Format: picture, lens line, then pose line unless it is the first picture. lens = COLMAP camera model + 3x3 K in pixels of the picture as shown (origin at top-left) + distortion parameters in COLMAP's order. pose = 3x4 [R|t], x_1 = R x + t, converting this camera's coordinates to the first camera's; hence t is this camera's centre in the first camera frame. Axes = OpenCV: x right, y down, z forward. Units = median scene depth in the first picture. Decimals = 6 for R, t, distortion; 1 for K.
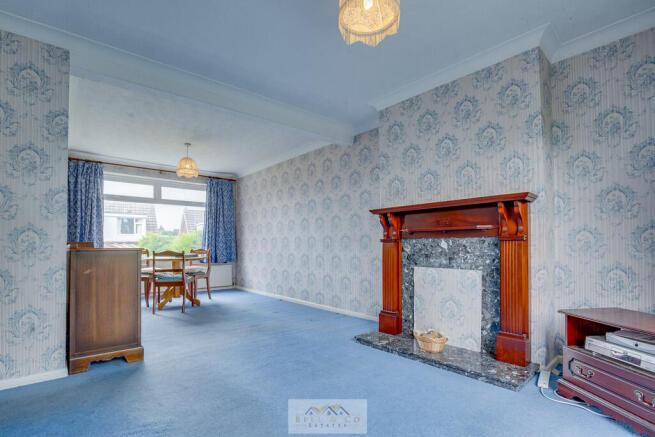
lens RADIAL K [[312.6, 0, 336.3], [0, 312.6, 244.4], [0, 0, 1]] dist [-0.024852, 0.000573]
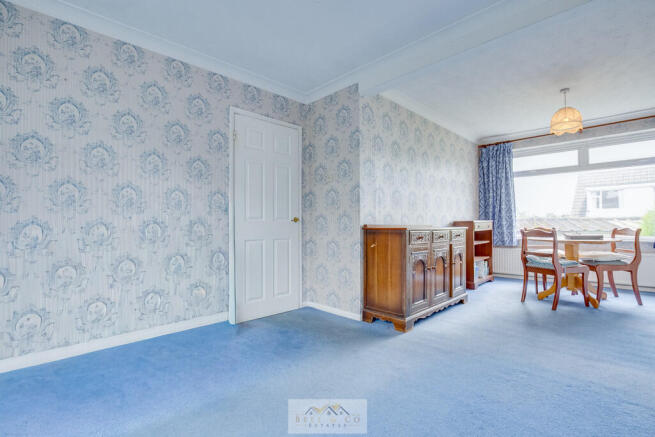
lens RADIAL K [[310.5, 0, 315.4], [0, 310.5, 225.2], [0, 0, 1]] dist [-0.003463, -0.000295]
pose [[0.074465, -0.000565, -0.997223, 0.207921], [0.014855, 0.999890, 0.000543, -0.001127], [0.997113, -0.014854, 0.074465, 0.293018]]
